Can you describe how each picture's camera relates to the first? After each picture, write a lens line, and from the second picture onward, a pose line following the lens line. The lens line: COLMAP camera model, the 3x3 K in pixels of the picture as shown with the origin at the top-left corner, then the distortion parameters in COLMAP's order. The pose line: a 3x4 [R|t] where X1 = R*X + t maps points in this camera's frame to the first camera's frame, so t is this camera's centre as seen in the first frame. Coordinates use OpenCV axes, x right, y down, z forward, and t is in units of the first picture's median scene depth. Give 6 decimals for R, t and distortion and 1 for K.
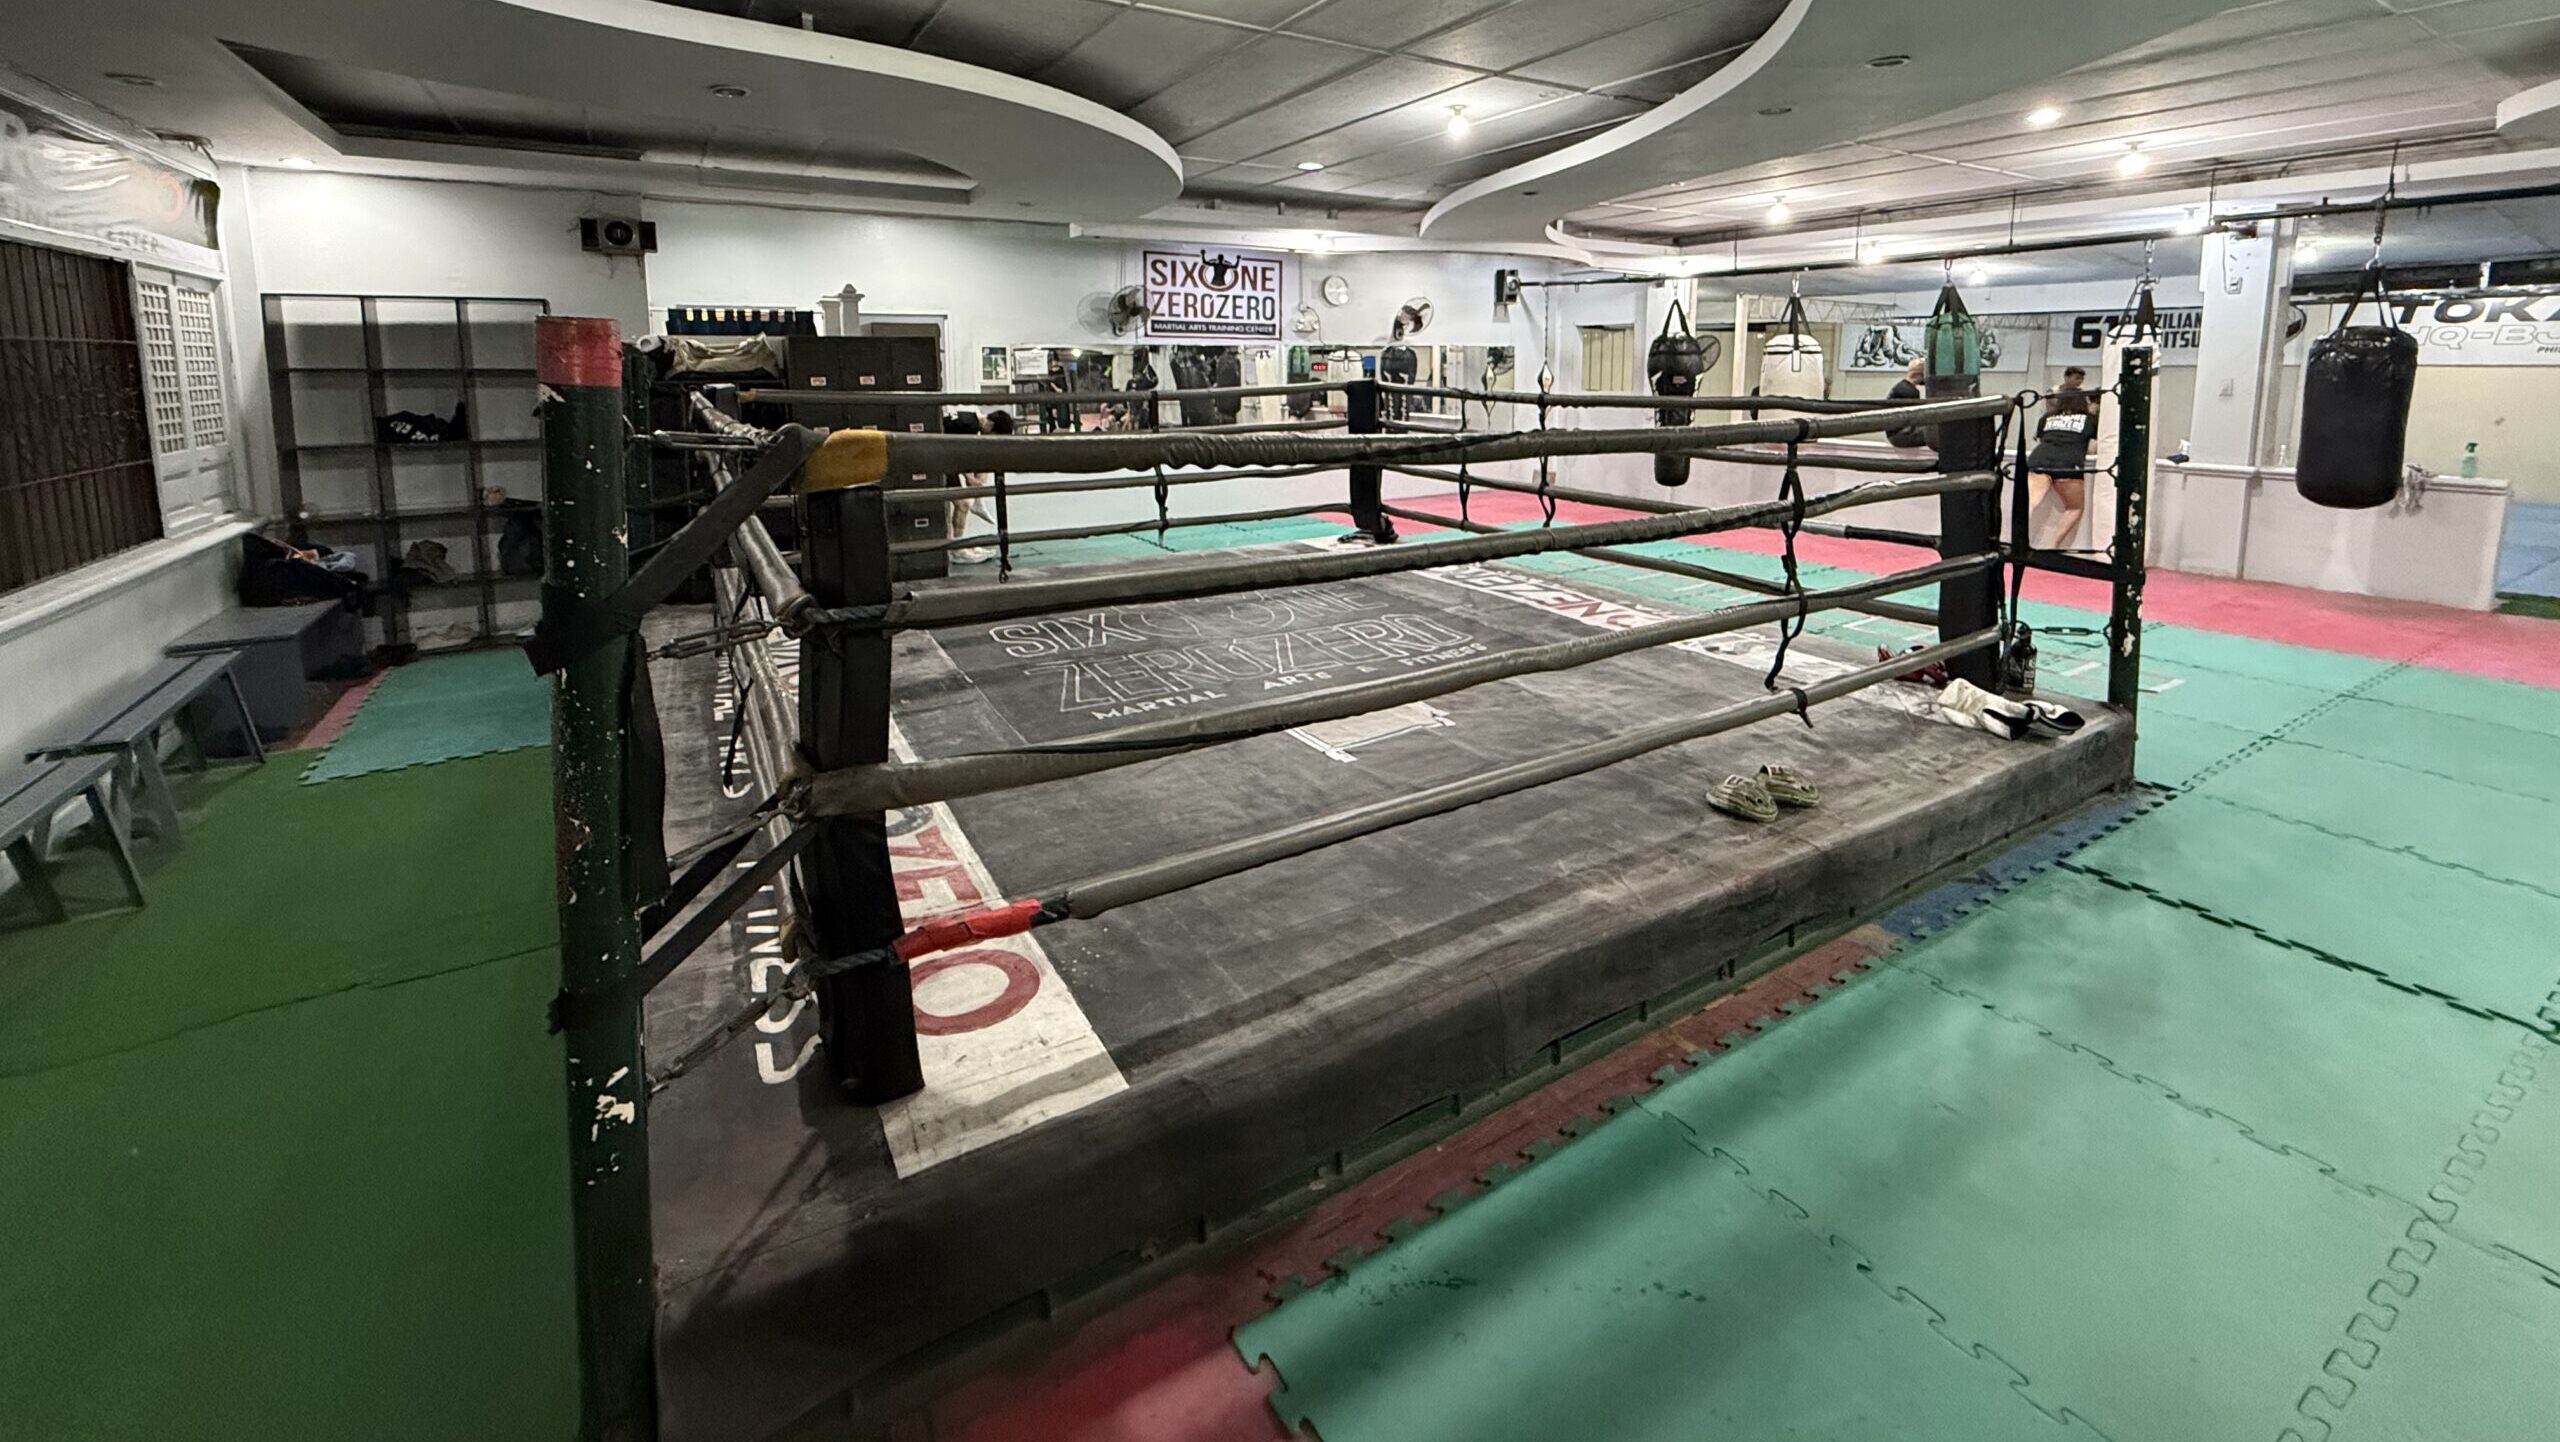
lens RADIAL K [[1022.0, 0, 1279.9], [0, 1022.0, 483.5], [0, 0, 1]] dist [0.000670, 0.000289]
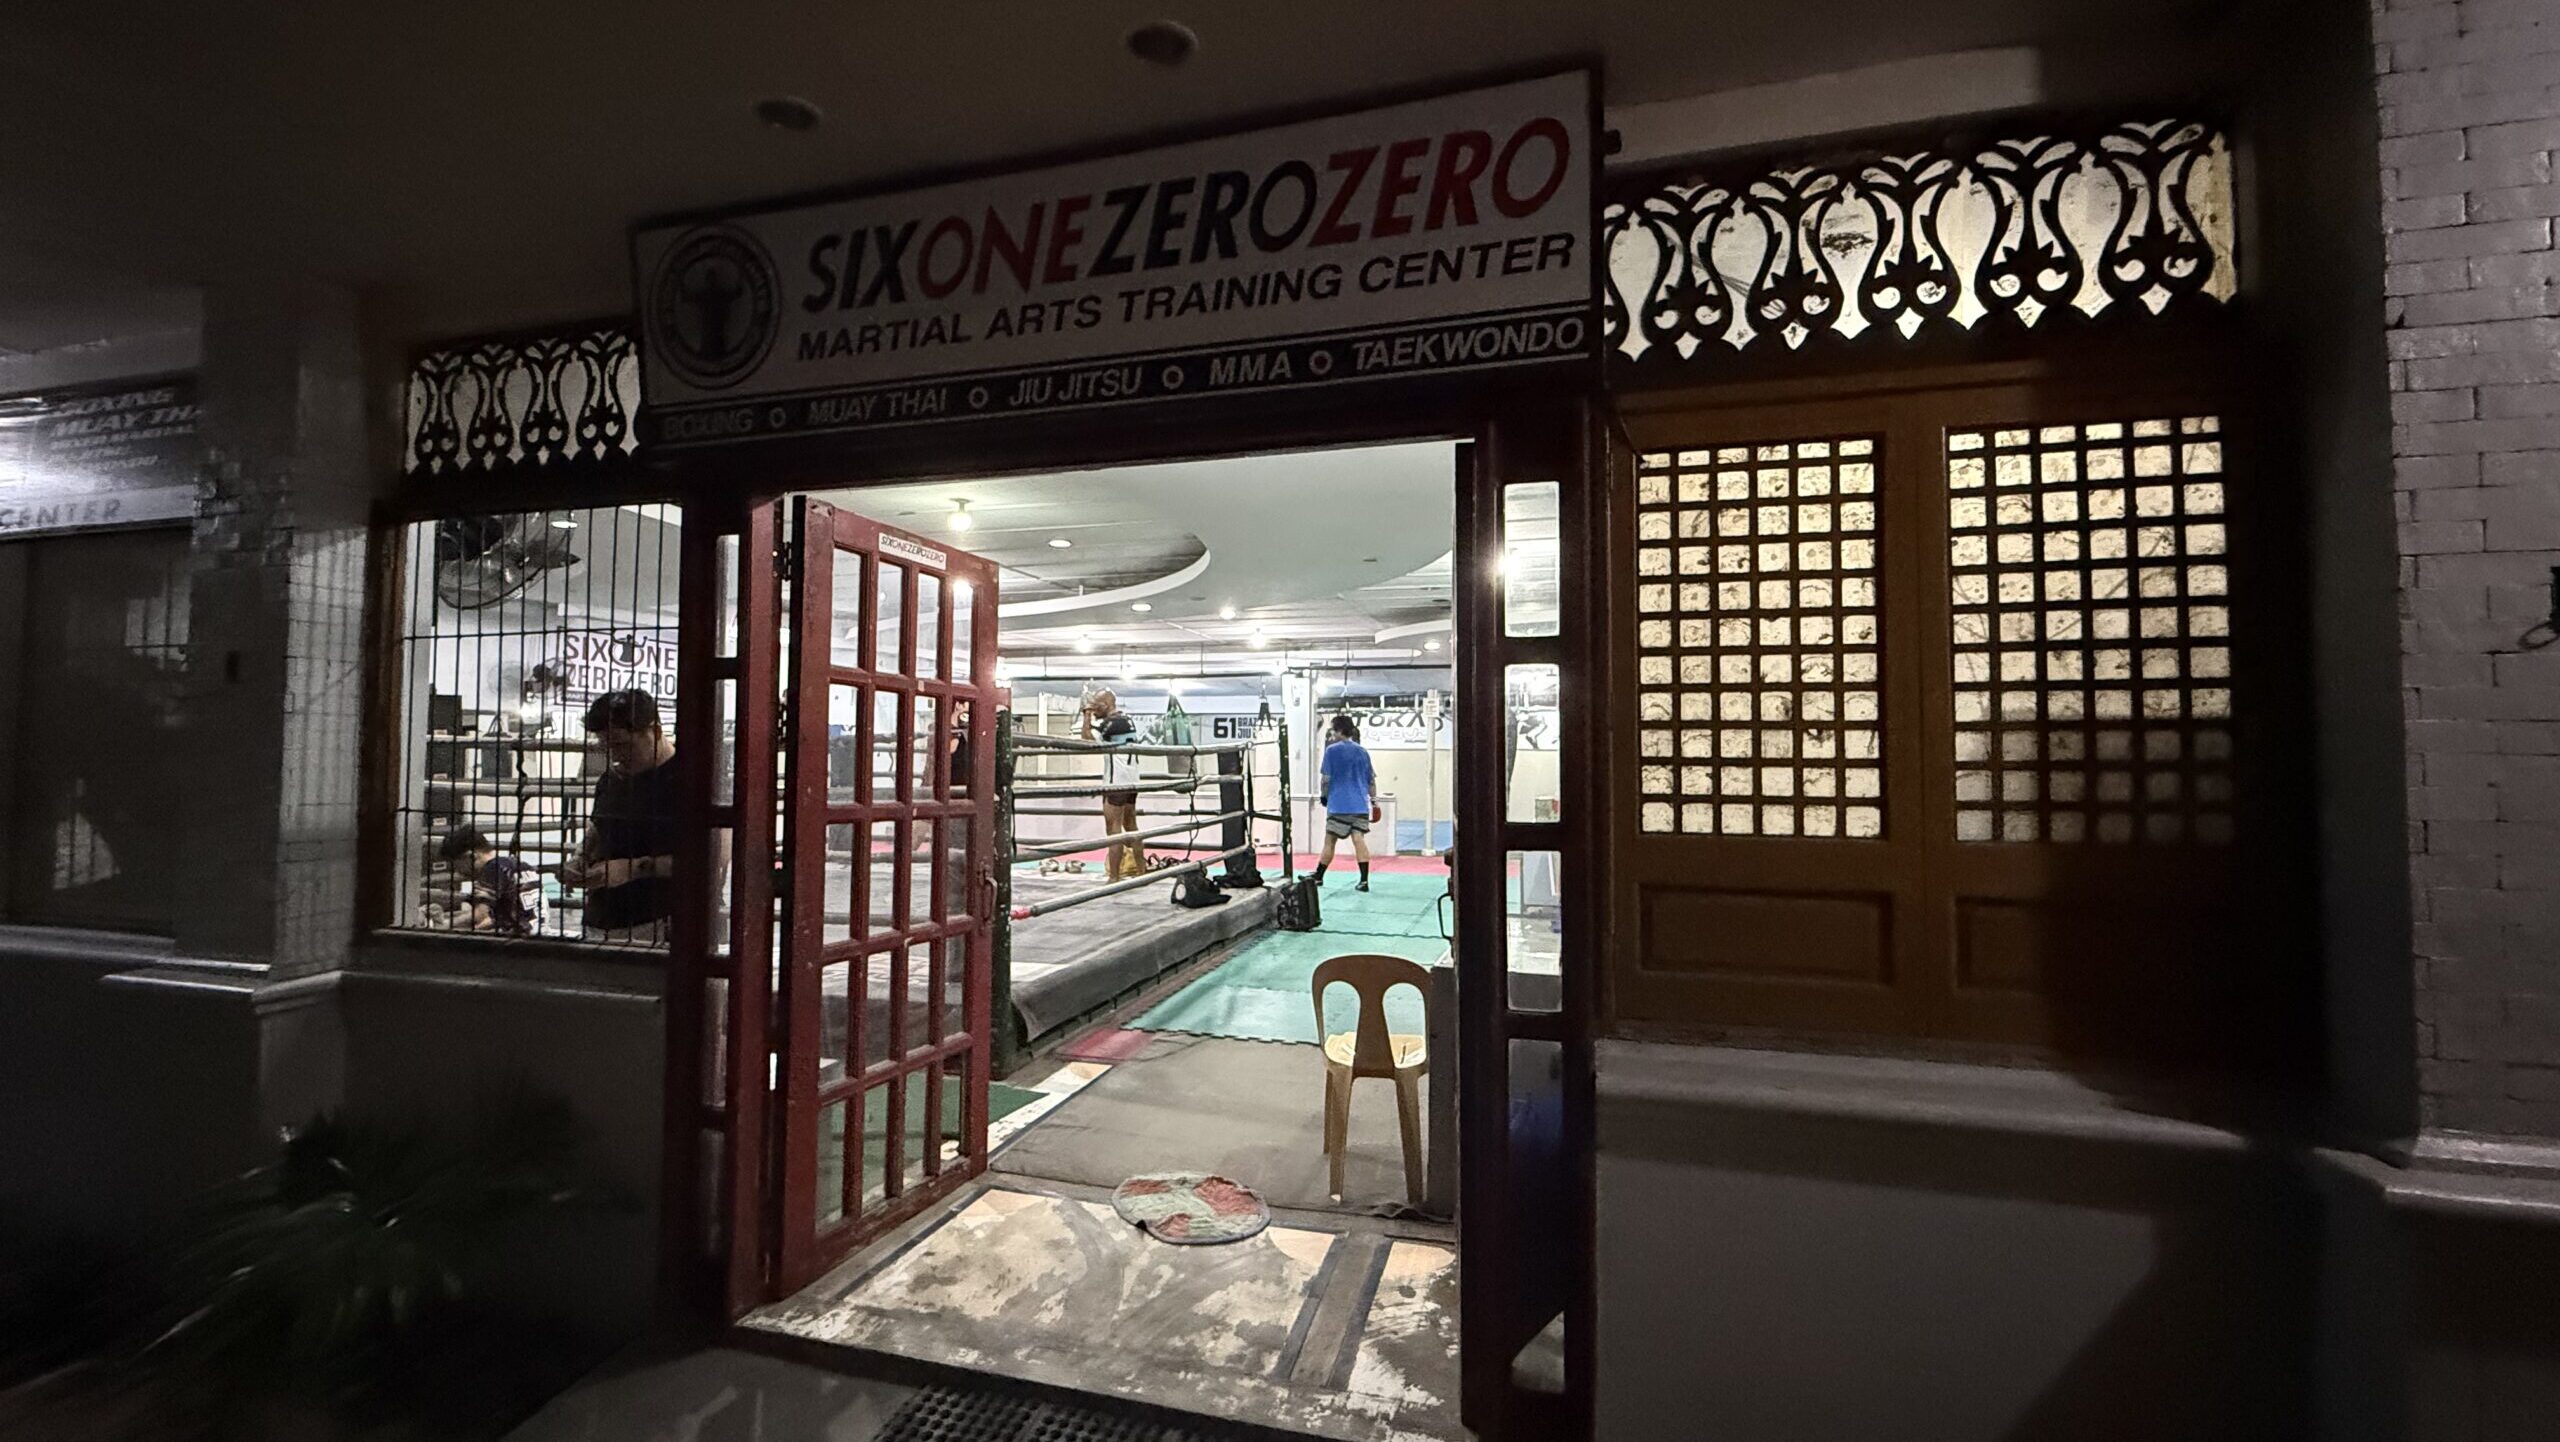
lens RADIAL K [[1005.9, 0, 1280.0], [0, 1005.9, 721.0], [0, 0, 1]] dist [0.000762, 0.000122]
pose [[0.732667, 0.030888, 0.679886, -0.292080], [0.071897, 0.989867, -0.122449, 0.055980], [-0.676779, 0.138596, 0.723022, -0.267242]]
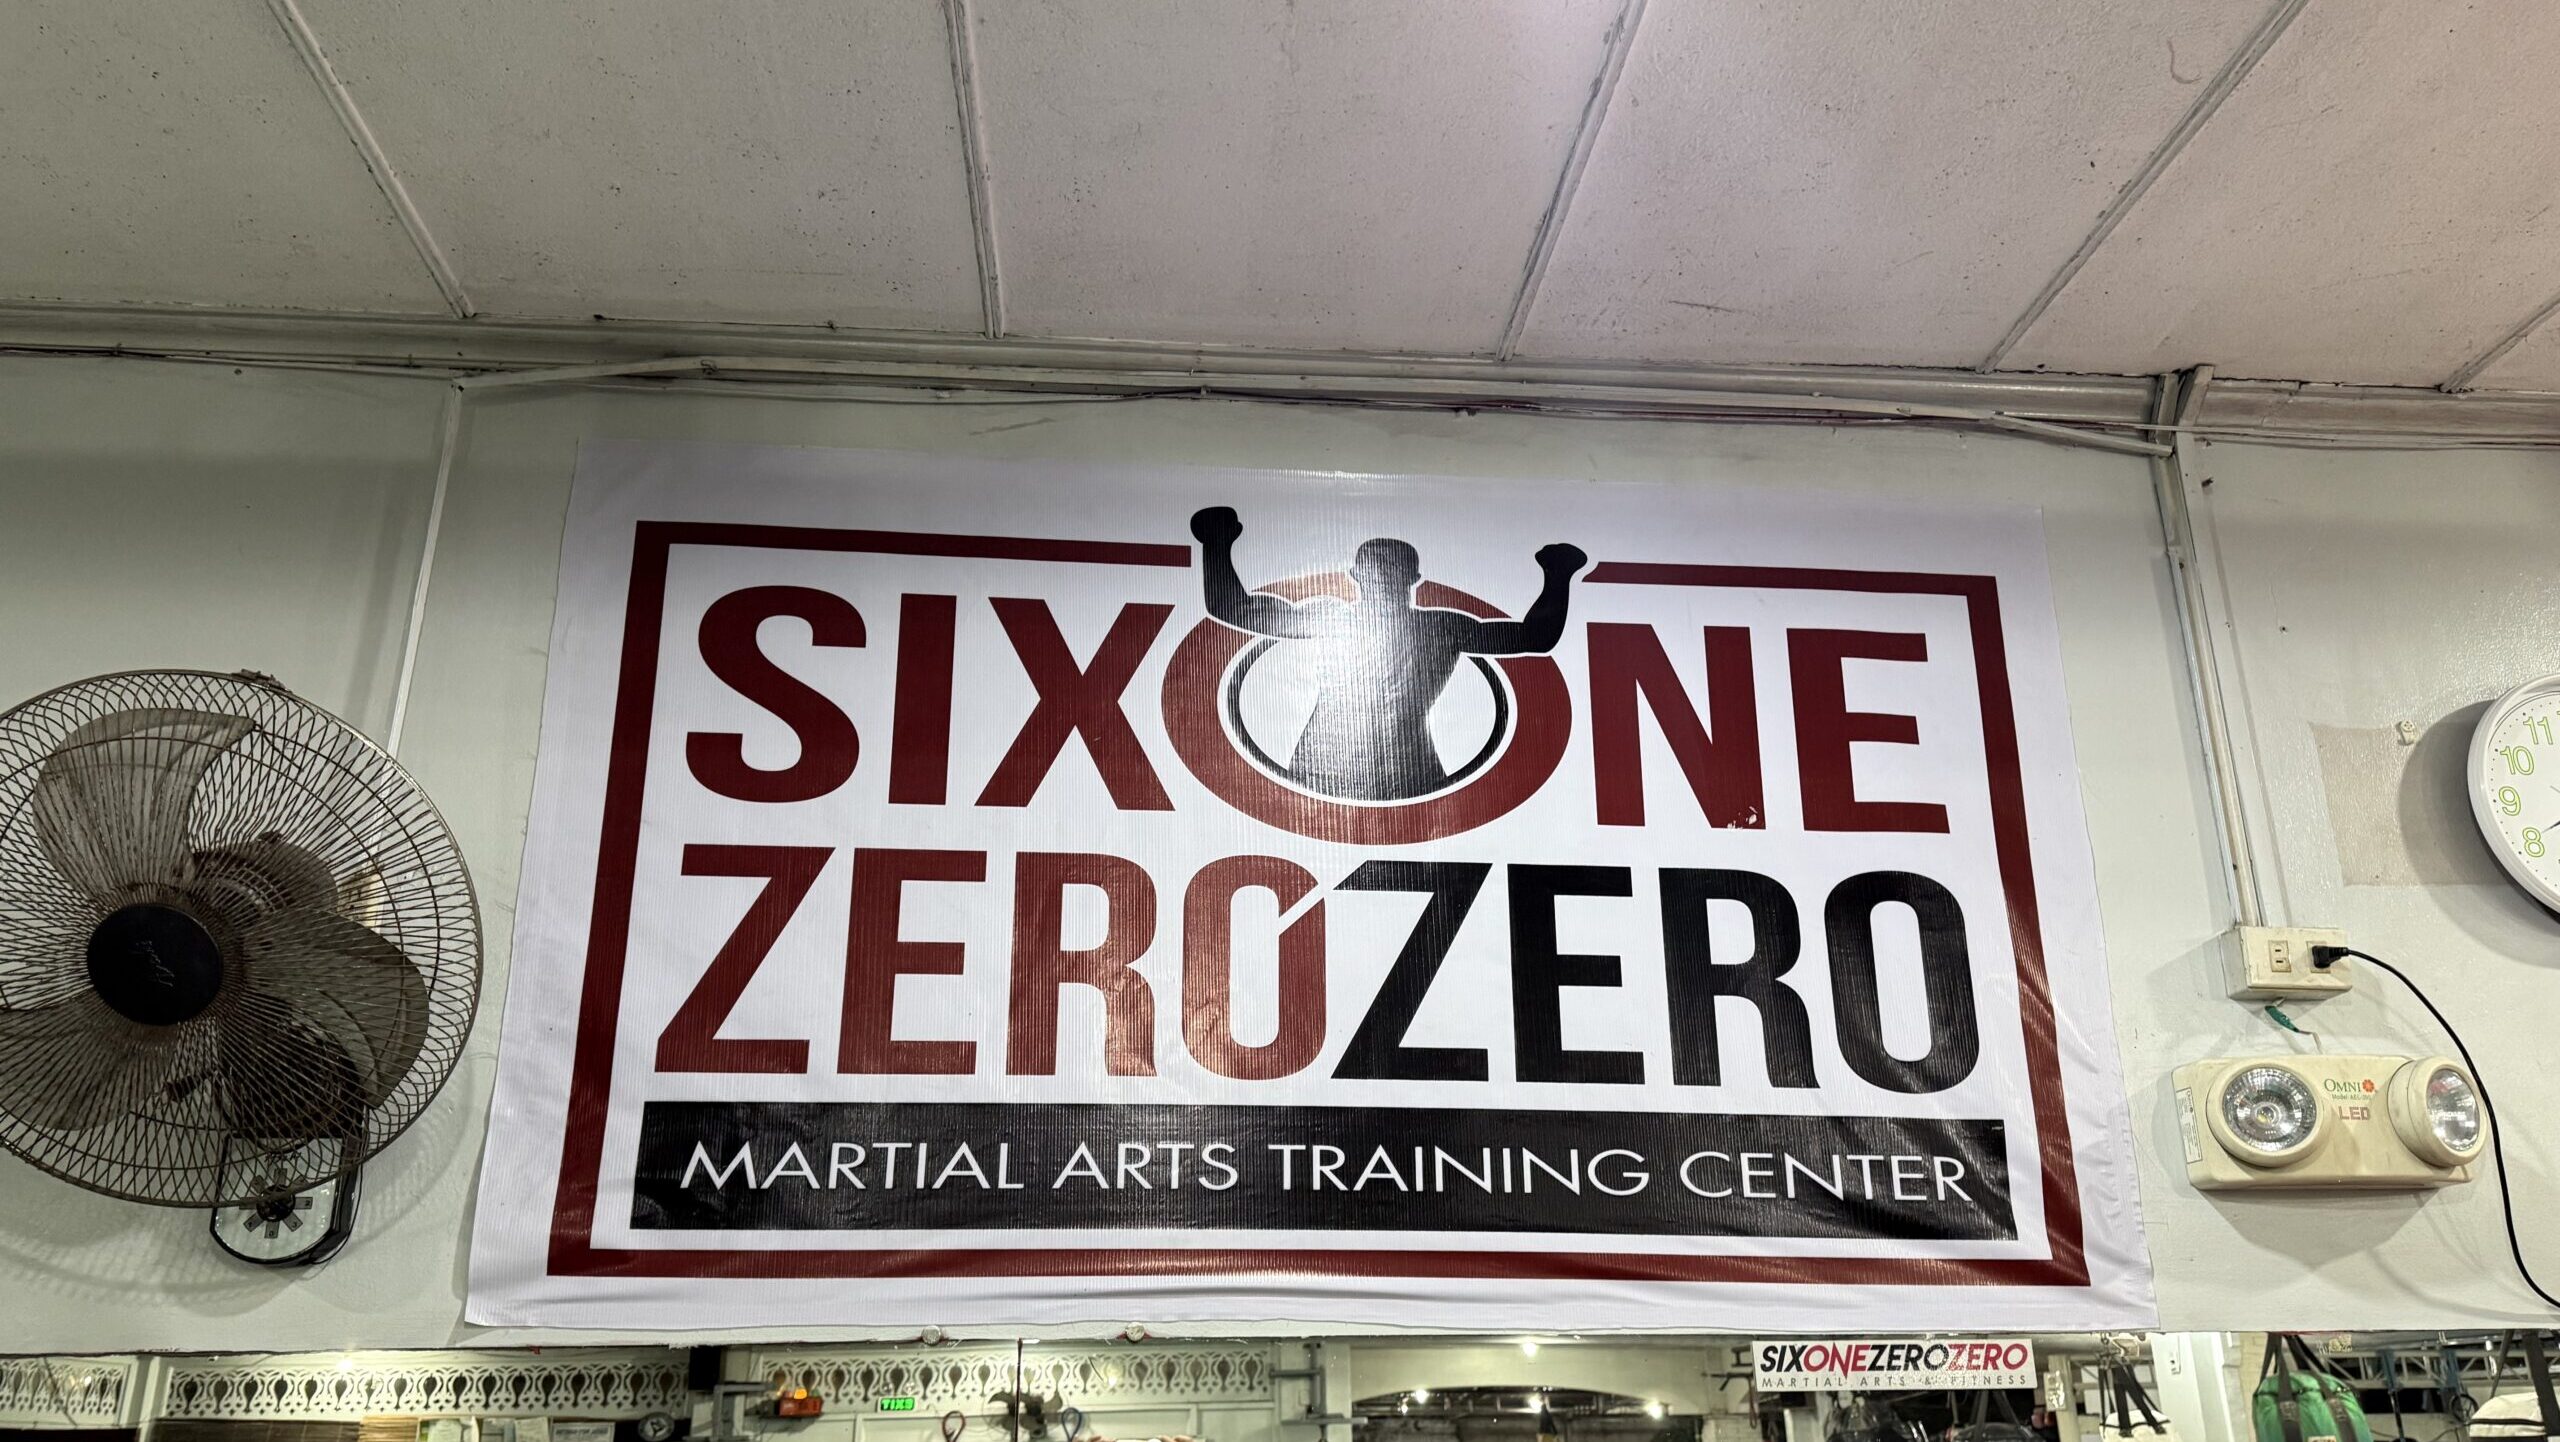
lens RADIAL K [[1902.3, 0, 1280.0], [0, 1902.3, 721.0], [0, 0, 1]] dist [0.004070, 0.000431]
pose [[0.879716, -0.163142, -0.446637, 0.027438], [-0.052775, 0.899997, -0.432689, -0.113941], [0.472562, 0.404215, 0.783132, 0.863982]]
